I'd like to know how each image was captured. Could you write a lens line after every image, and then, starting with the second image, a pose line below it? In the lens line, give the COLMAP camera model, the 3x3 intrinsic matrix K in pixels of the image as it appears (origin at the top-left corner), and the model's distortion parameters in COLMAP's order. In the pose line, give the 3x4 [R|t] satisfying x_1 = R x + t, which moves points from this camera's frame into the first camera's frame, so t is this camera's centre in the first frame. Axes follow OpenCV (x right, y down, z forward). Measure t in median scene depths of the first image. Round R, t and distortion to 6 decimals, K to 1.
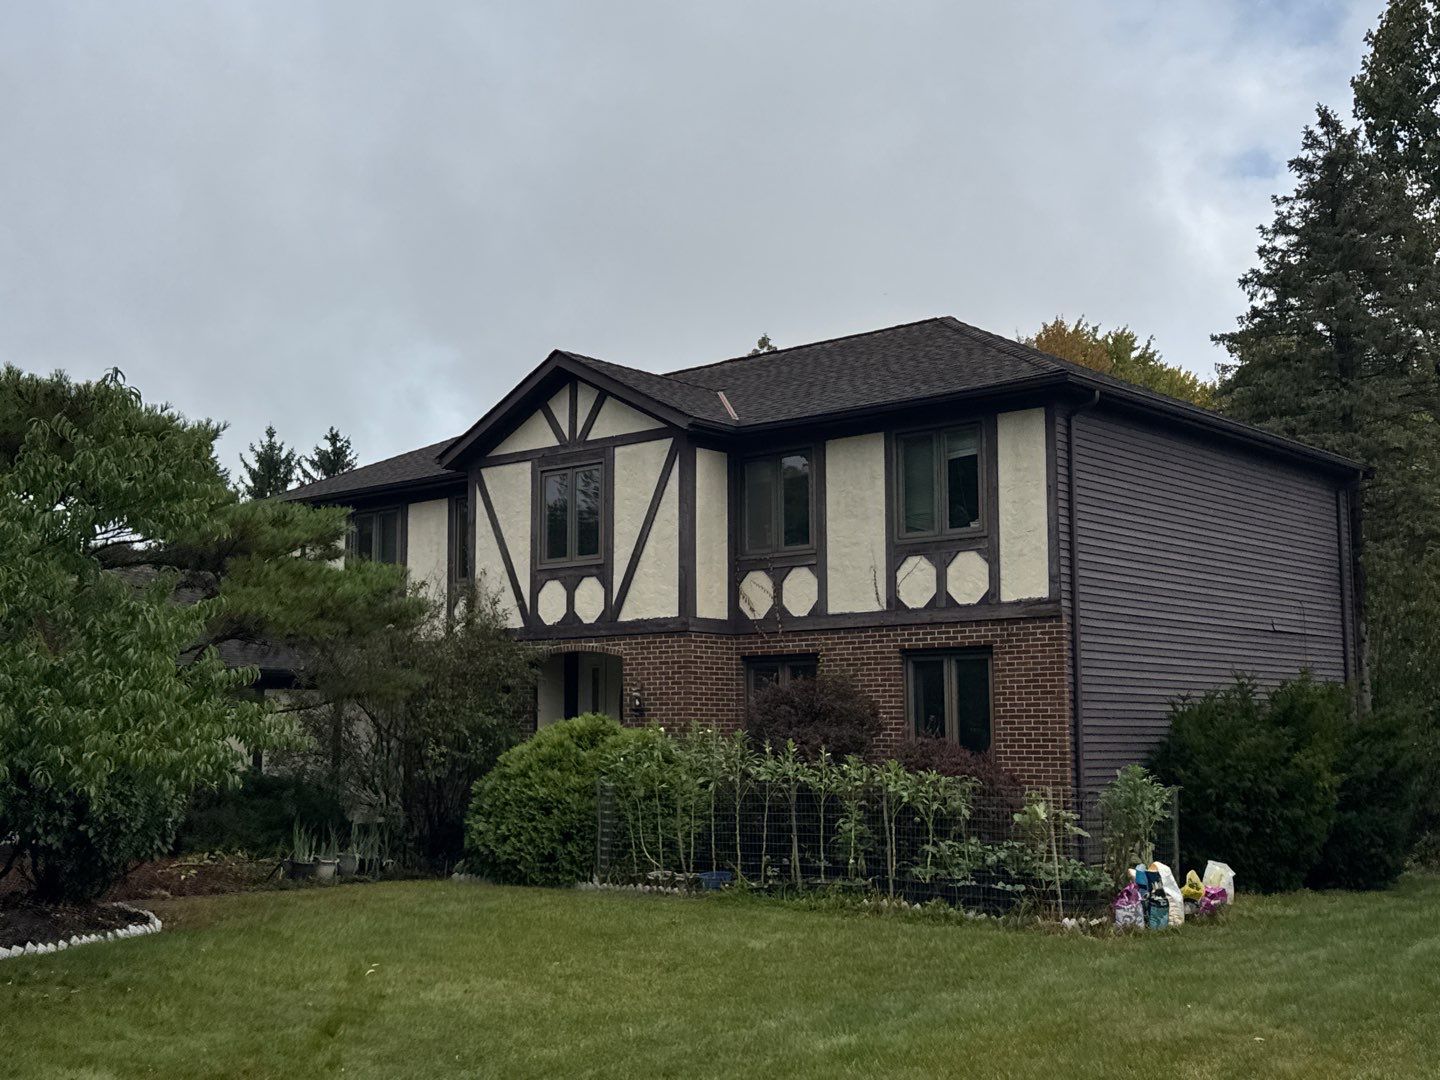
lens RADIAL K [[1671.9, 0, 720.0], [0, 1671.9, 540.0], [0, 0, 1]] dist [0.025577, 0.028616]
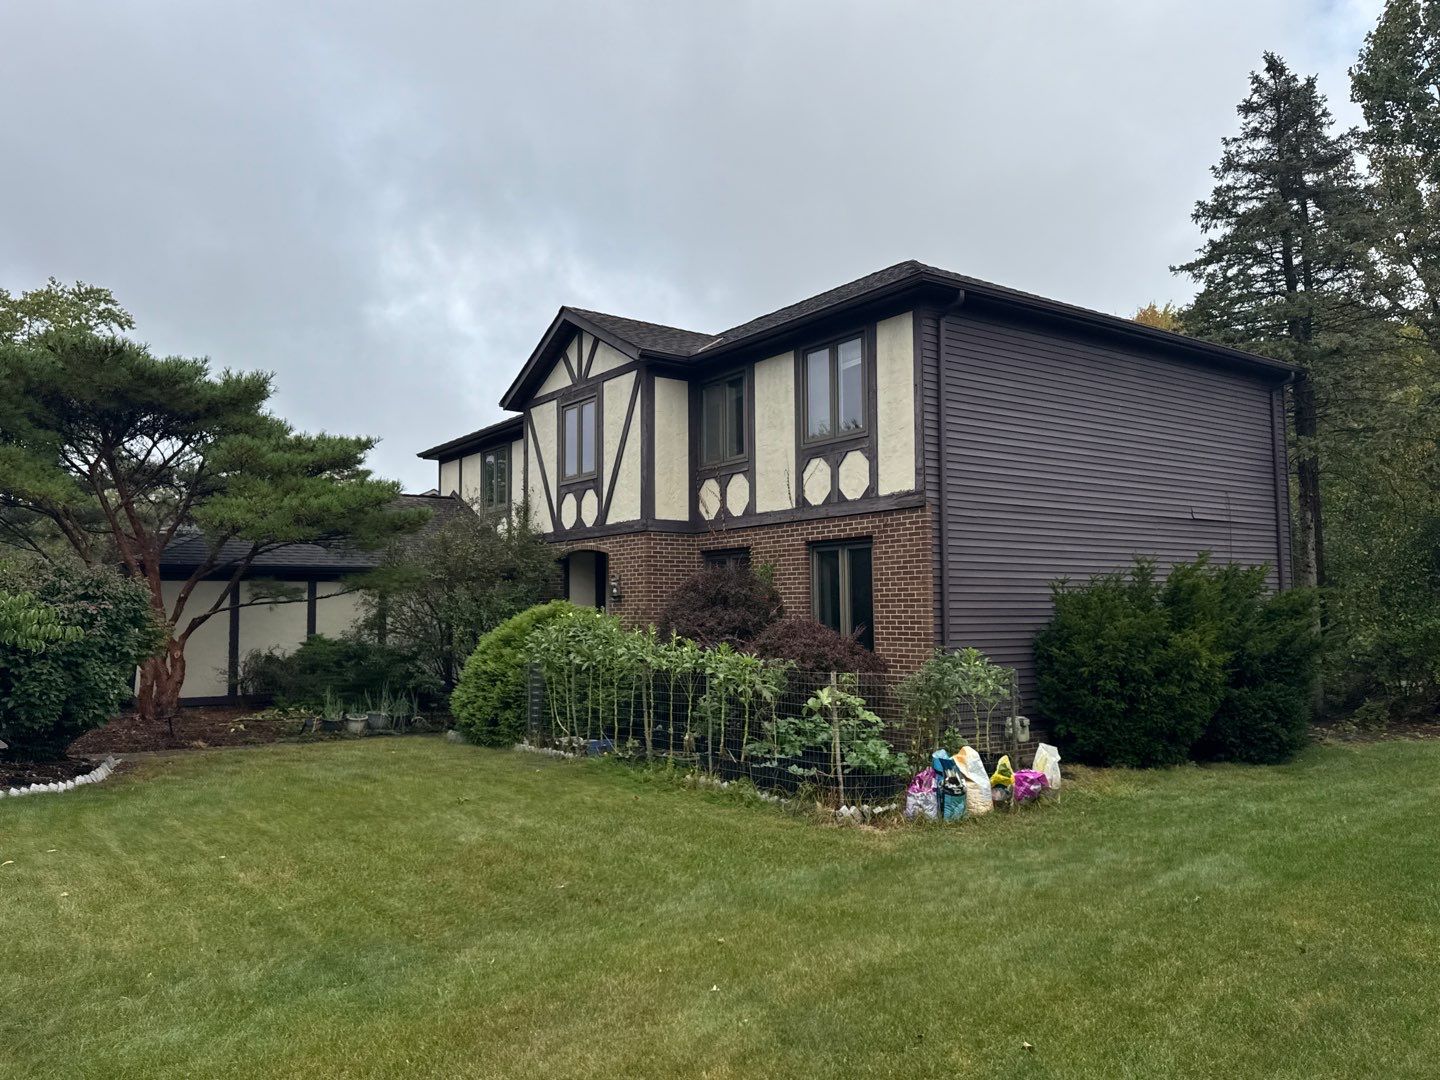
lens RADIAL K [[1045.7, 0, 724.8], [0, 1045.7, 534.1], [0, 0, 1]] dist [-0.001919, 0.001341]
pose [[0.971774, -0.022889, -0.234801, 0.223120], [0.033492, 0.998587, 0.041270, 0.029753], [0.233525, -0.047969, 0.971167, 0.307235]]
